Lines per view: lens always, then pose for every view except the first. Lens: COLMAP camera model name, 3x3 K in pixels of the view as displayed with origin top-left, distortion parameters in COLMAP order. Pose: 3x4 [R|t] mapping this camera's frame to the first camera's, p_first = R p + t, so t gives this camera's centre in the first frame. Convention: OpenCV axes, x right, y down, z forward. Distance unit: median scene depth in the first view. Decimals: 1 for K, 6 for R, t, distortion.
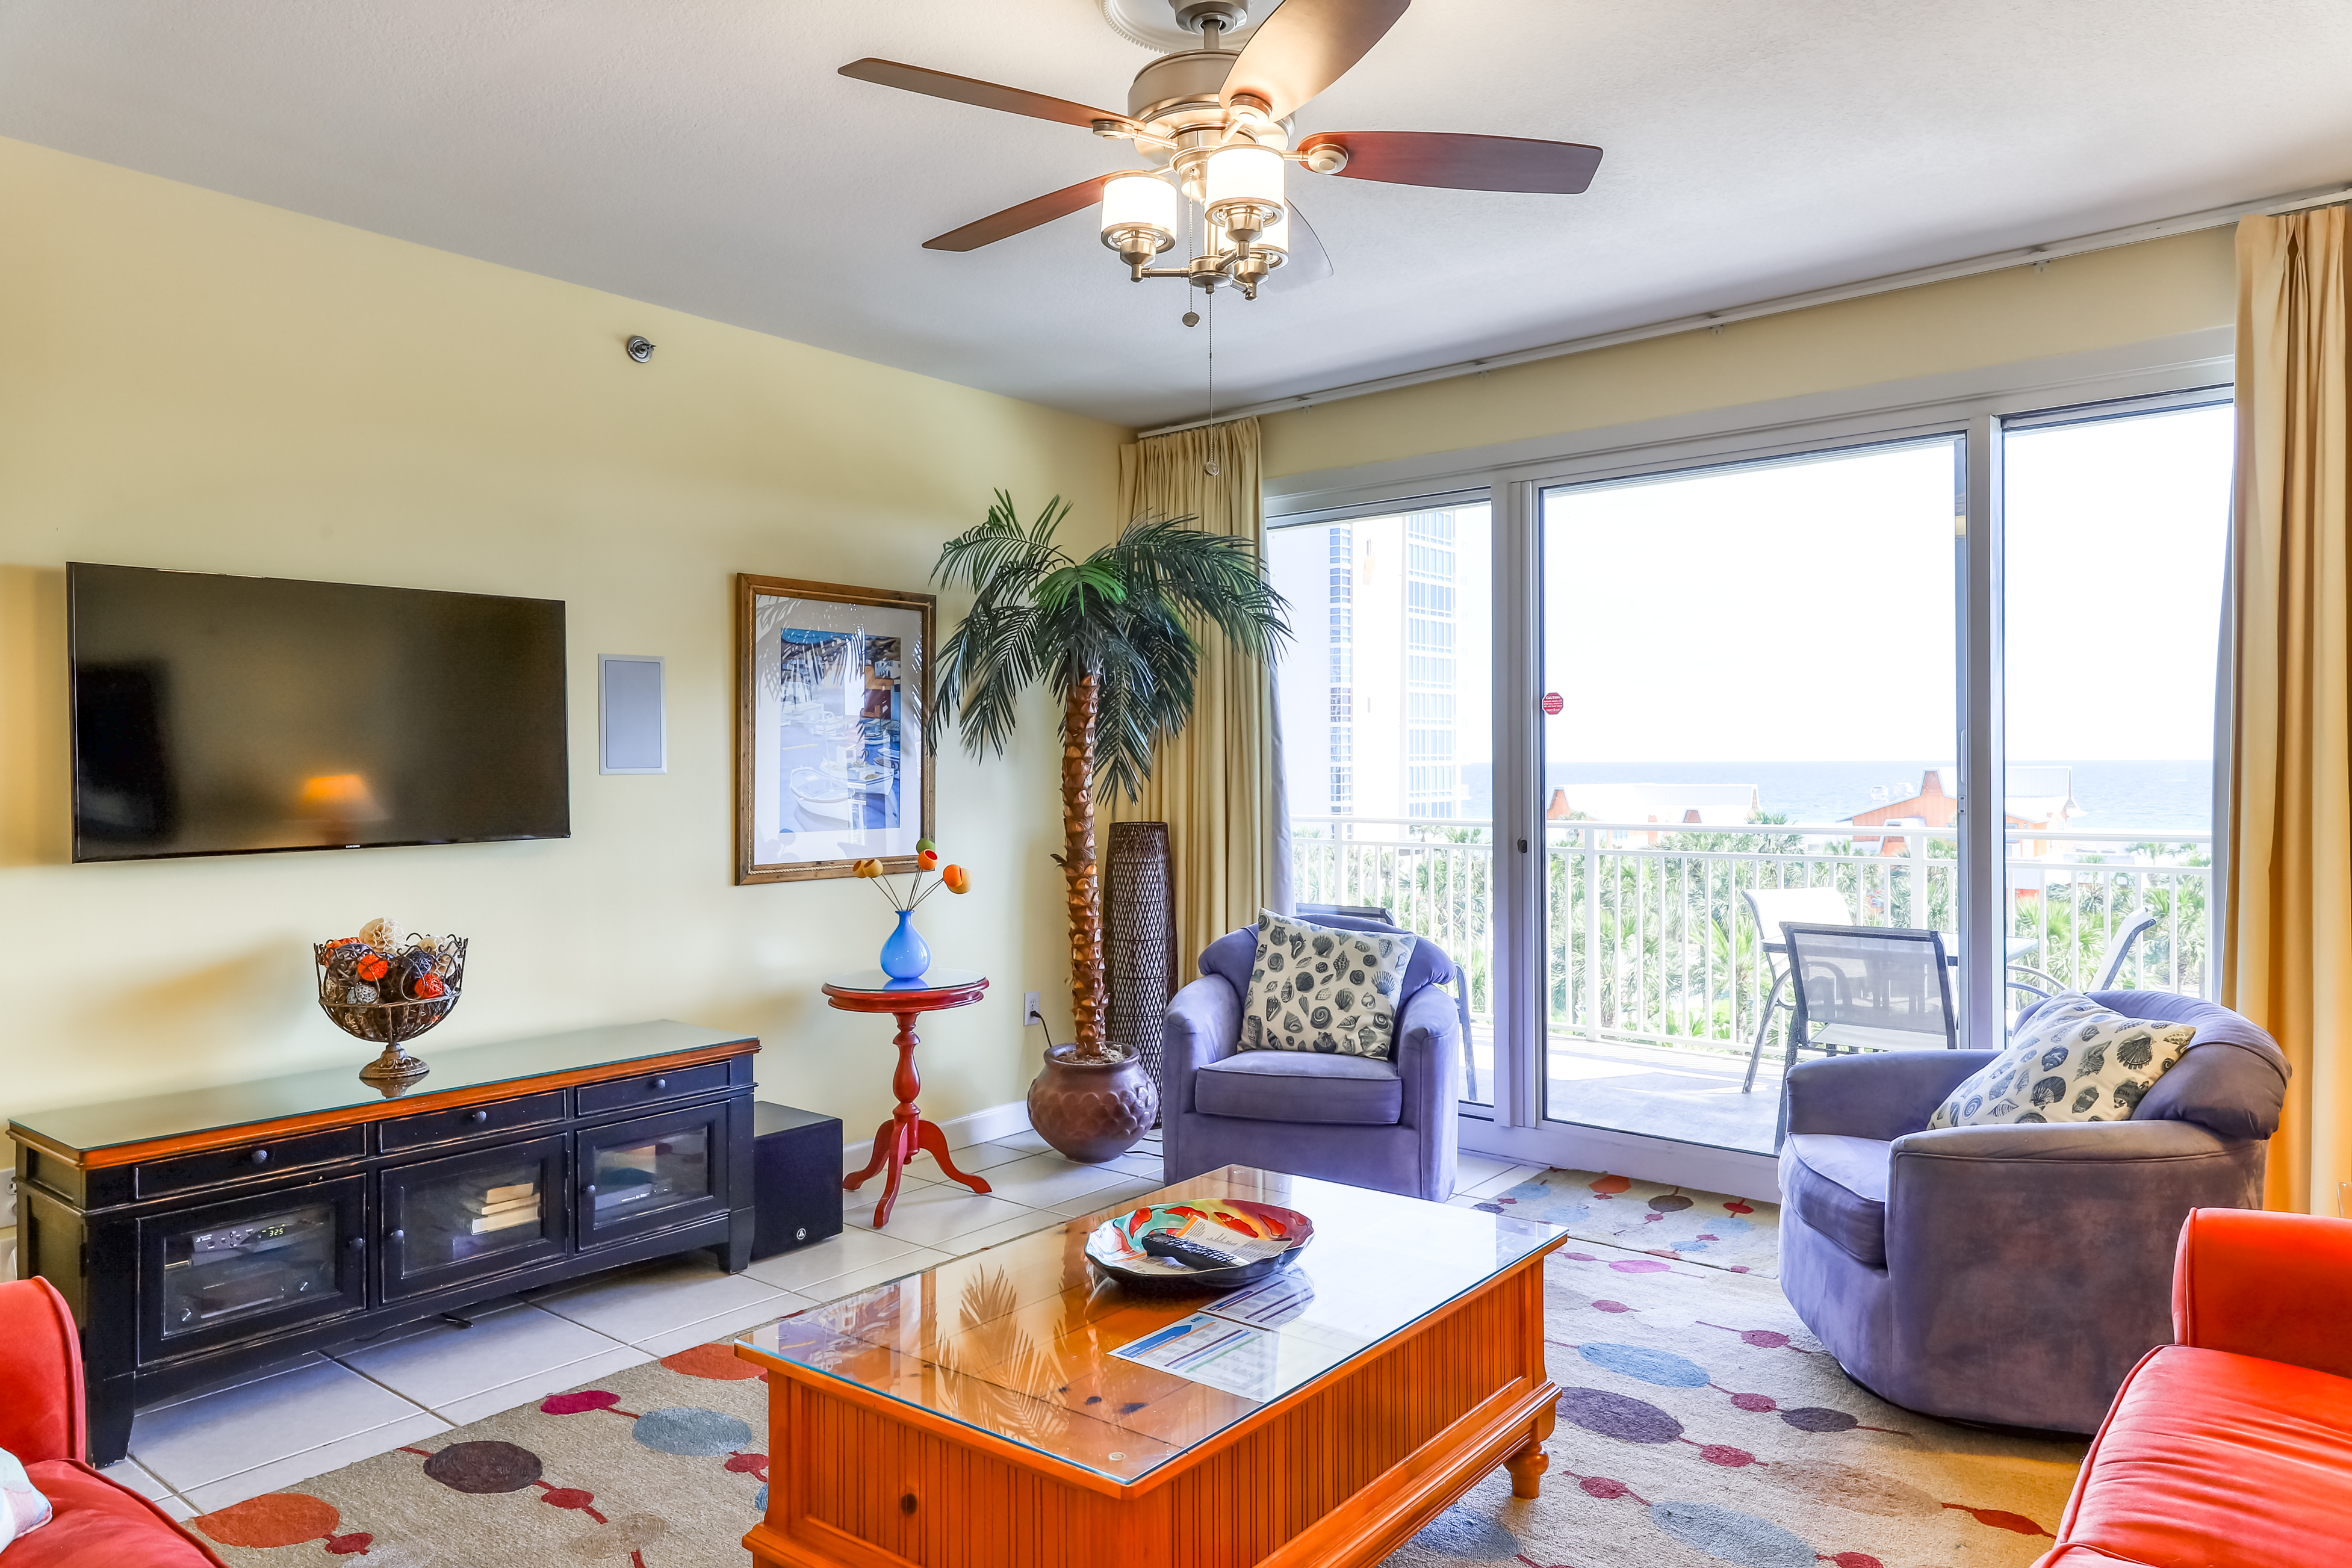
lens RADIAL K [[1620.0, 0, 1176.5], [0, 1620.0, 754.6], [0, 0, 1]] dist [0.009120, 0.000739]
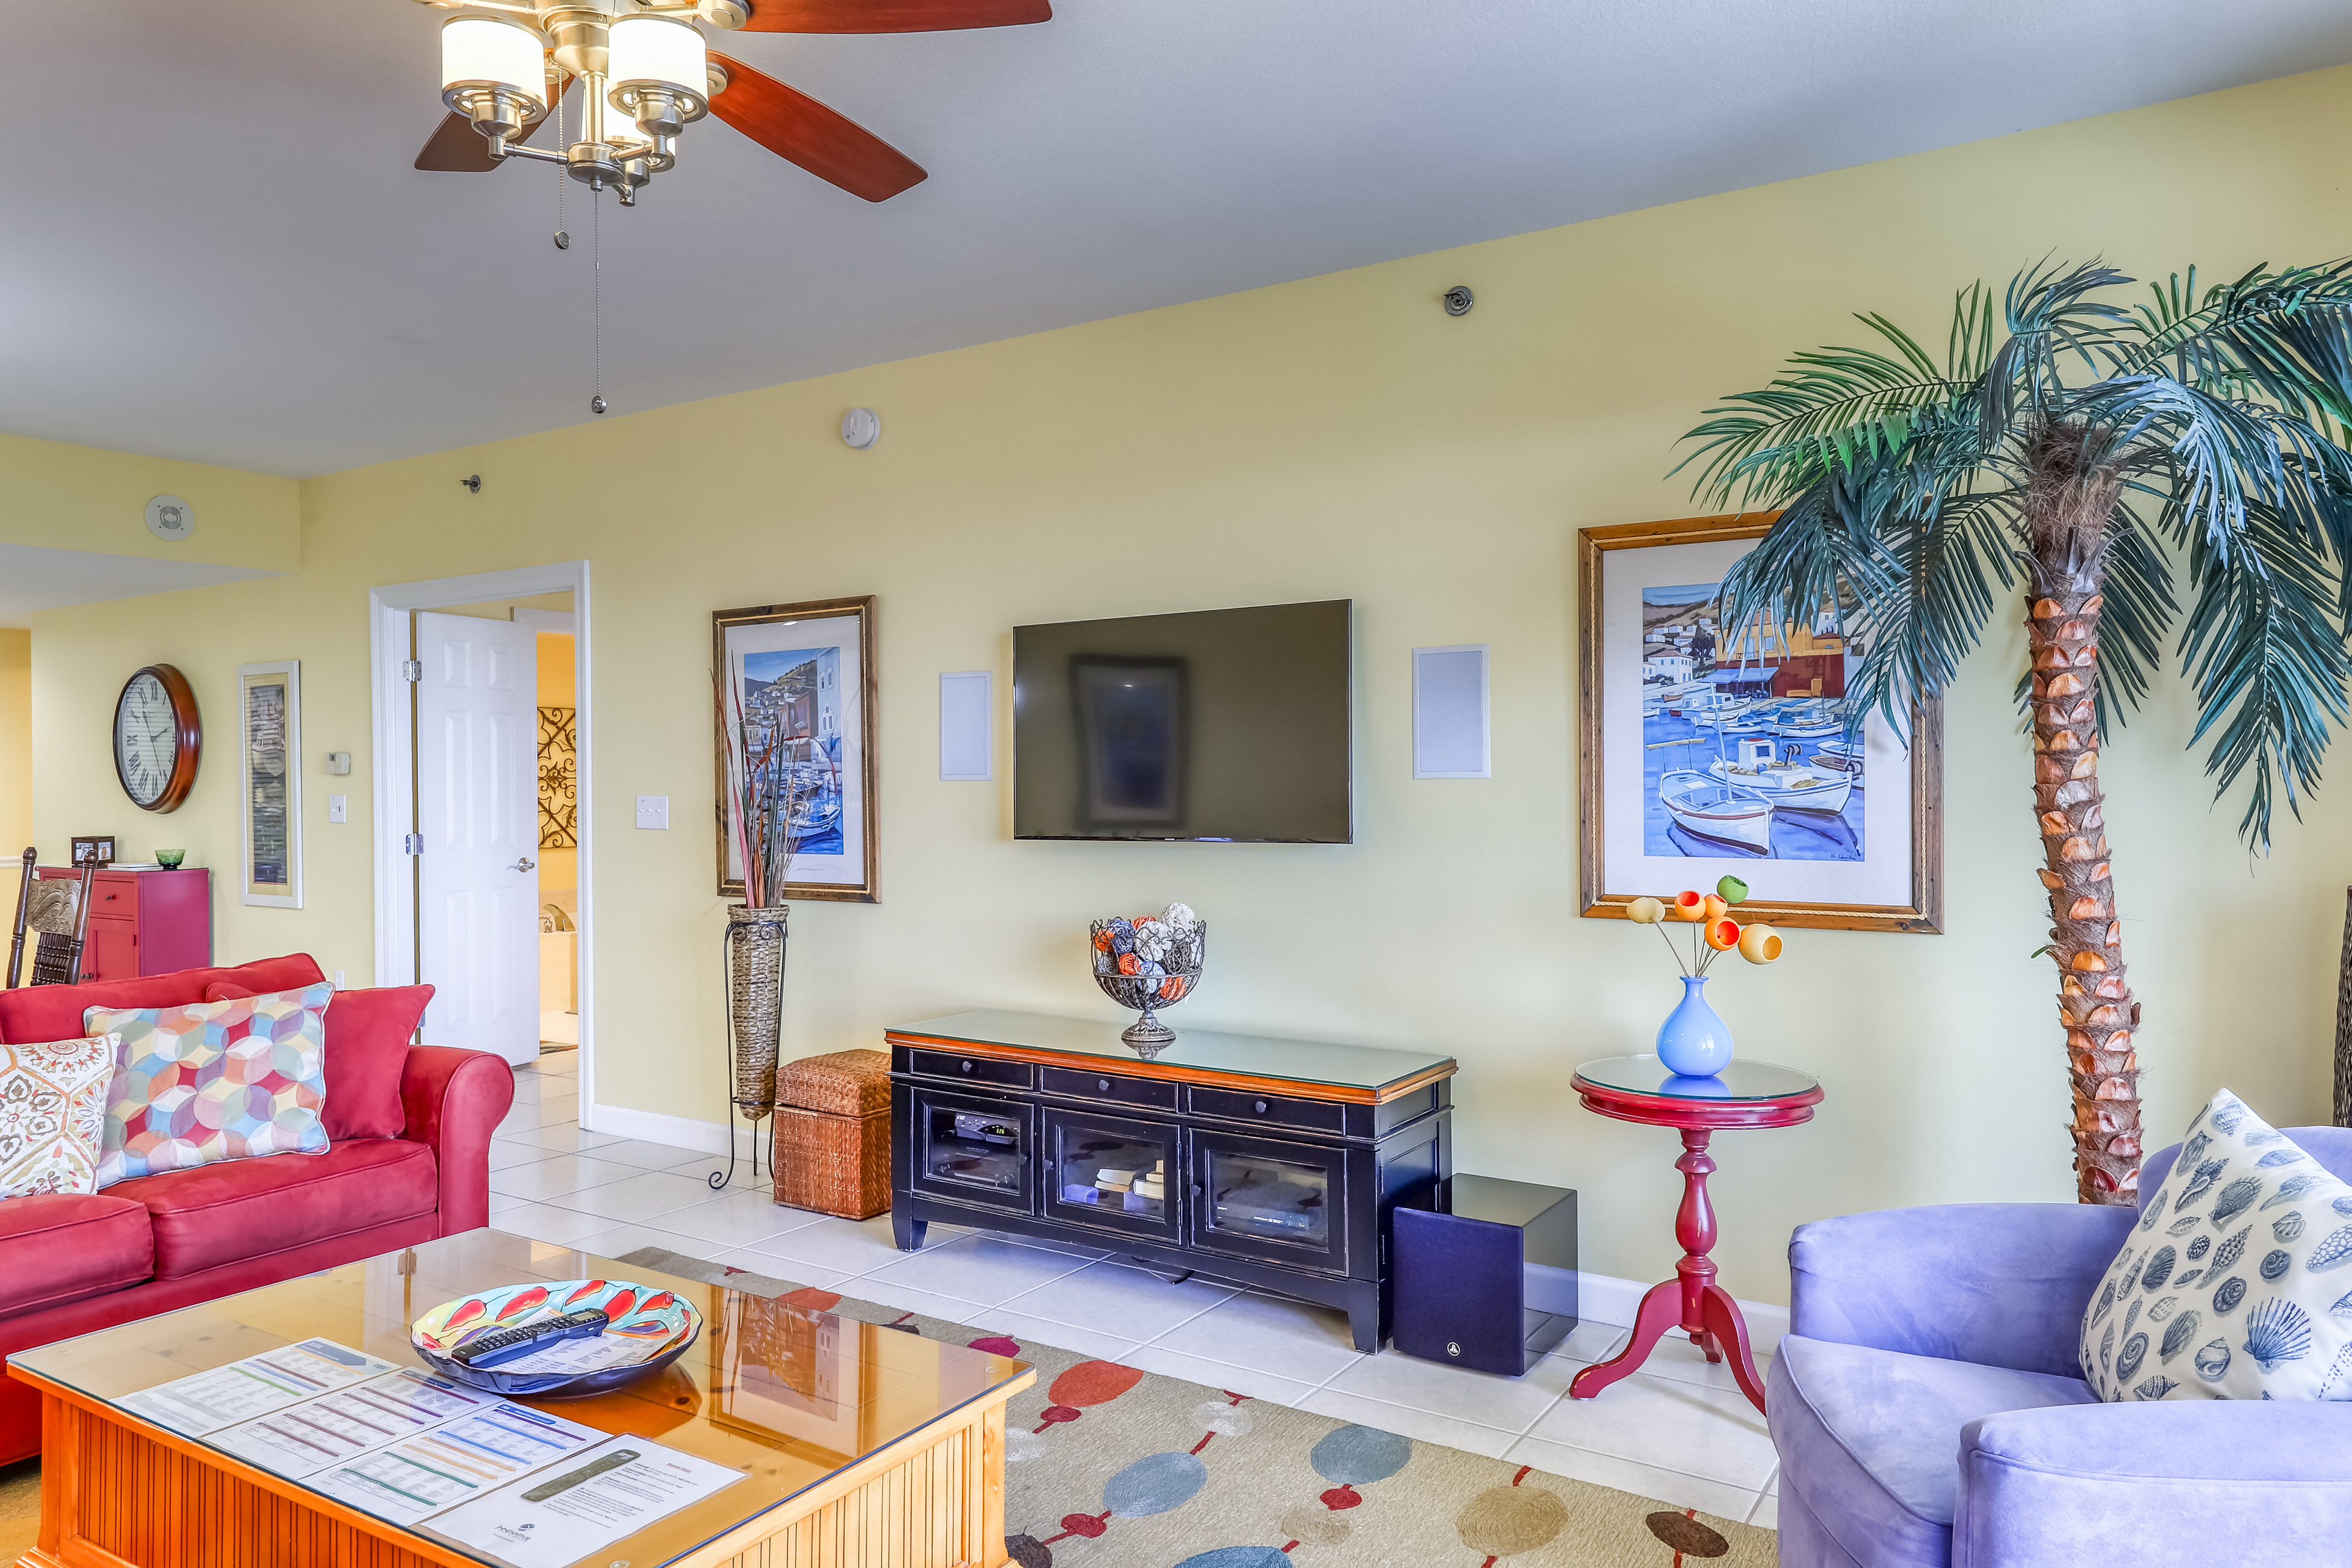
lens RADIAL K [[1620.0, 0, 1176.5], [0, 1620.0, 754.6], [0, 0, 1]] dist [0.009120, 0.000739]
pose [[0.043639, -0.005927, -0.999030, 0.551446], [0.011025, 0.999924, -0.005451, 0.002205], [0.998987, -0.010776, 0.043701, 0.805276]]
